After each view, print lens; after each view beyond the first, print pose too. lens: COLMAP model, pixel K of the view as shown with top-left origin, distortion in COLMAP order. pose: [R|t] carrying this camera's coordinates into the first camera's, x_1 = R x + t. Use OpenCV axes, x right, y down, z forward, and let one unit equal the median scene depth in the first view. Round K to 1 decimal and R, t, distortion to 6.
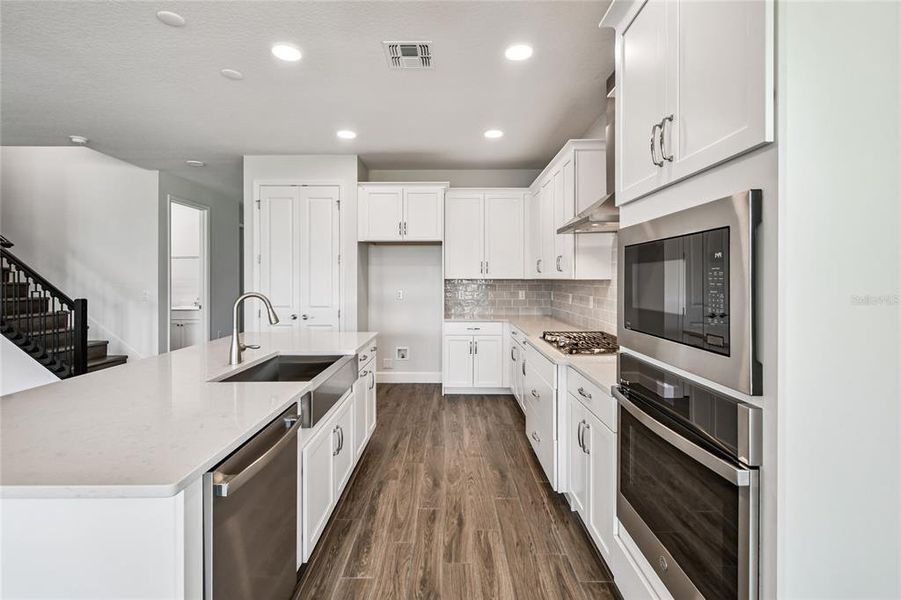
lens RADIAL K [[406.0, 0, 449.9], [0, 406.0, 281.8], [0, 0, 1]] dist [0.001528, 0.000199]
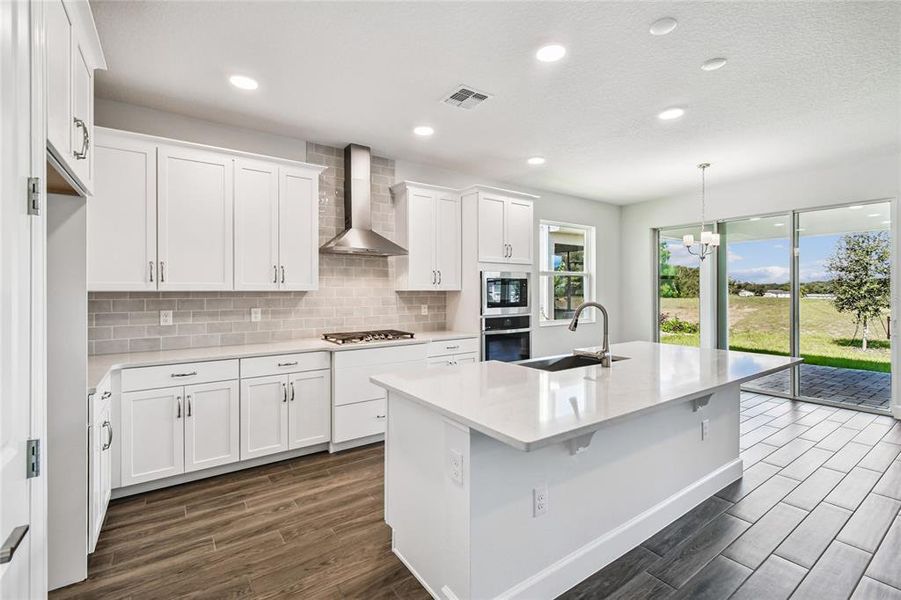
lens RADIAL K [[403.8, 0, 449.4], [0, 403.8, 291.6], [0, 0, 1]] dist [0.000249, 0.000058]
pose [[-0.576068, -0.004021, 0.817392, -0.568570], [0.006325, 0.999936, 0.009377, -0.008686], [-0.817378, 0.010572, -0.576005, 0.956438]]
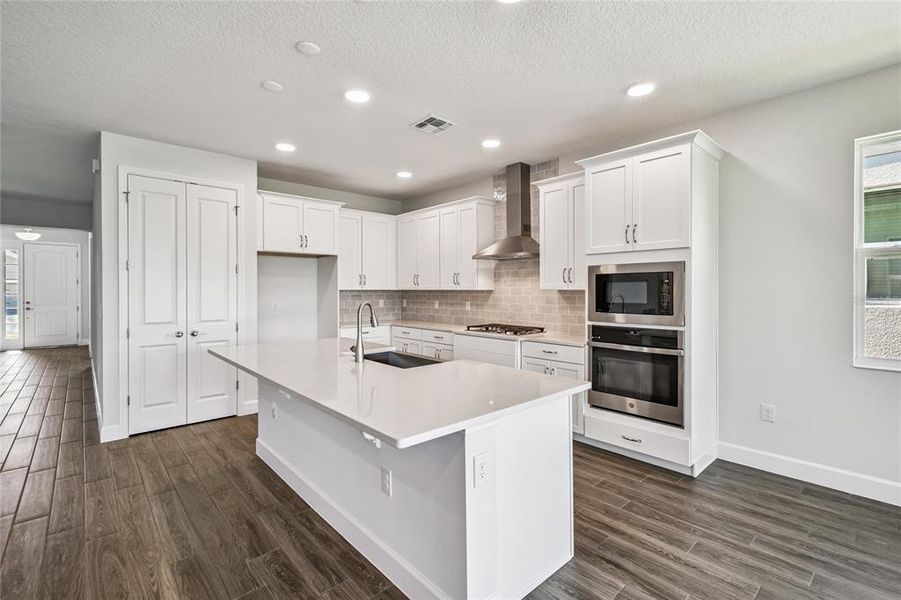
lens RADIAL K [[406.9, 0, 449.8], [0, 406.9, 291.5], [0, 0, 1]] dist [0.000786, -0.000048]
pose [[0.743671, -0.003082, 0.668538, -0.541458], [0.005281, 0.999985, -0.001264, 0.000739], [-0.668525, 0.004471, 0.743677, -0.025747]]
